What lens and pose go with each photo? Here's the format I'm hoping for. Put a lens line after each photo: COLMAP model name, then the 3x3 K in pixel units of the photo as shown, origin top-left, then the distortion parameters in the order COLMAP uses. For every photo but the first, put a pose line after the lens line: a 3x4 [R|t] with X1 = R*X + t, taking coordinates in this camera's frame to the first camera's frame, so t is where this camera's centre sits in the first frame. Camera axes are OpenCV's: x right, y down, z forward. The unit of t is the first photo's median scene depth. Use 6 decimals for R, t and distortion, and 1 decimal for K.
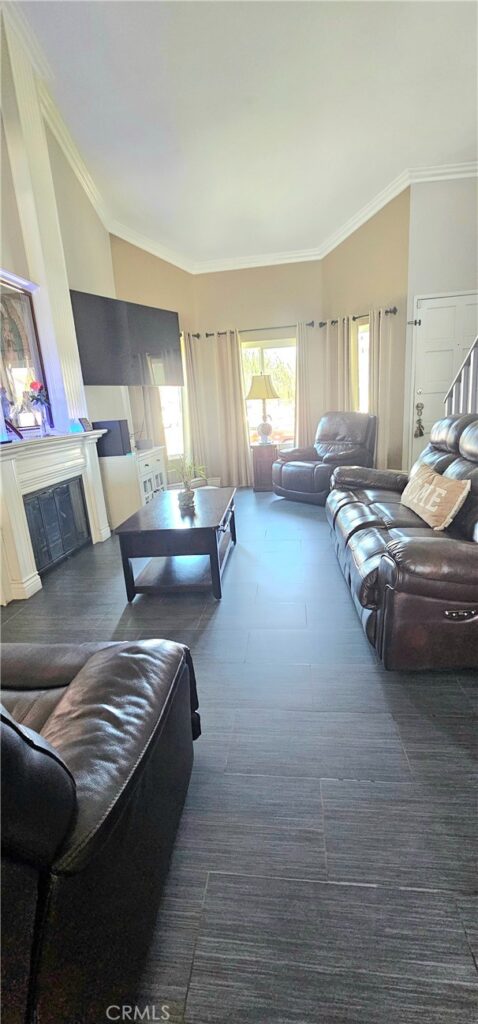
lens RADIAL K [[417.5, 0, 240.4], [0, 417.5, 512.1], [0, 0, 1]] dist [0.001081, 0.000546]
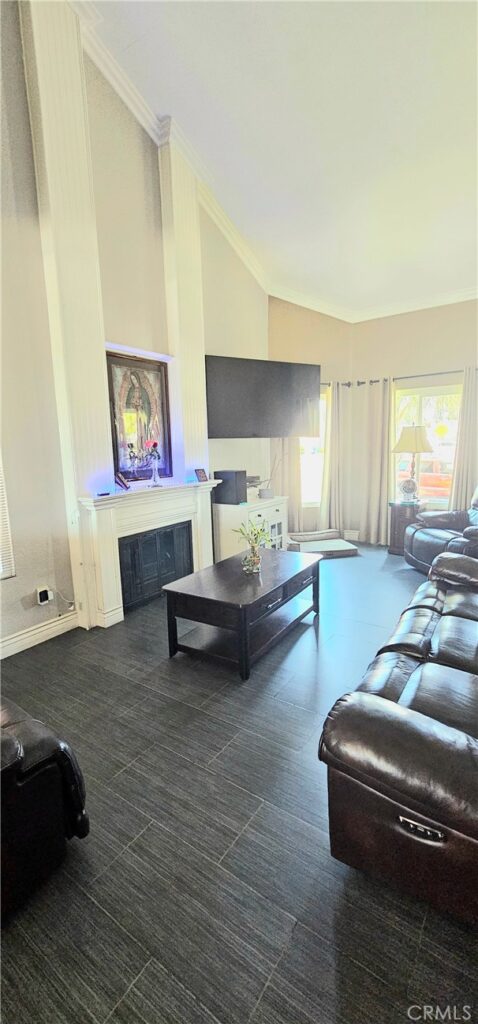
lens RADIAL K [[417.5, 0, 241.2], [0, 417.5, 513.4], [0, 0, 1]] dist [0.001081, 0.000546]
pose [[0.886271, 0.120741, -0.447153, 0.203795], [-0.147743, 0.988688, -0.025863, -0.089890], [0.438972, 0.088985, 0.894084, 0.072245]]
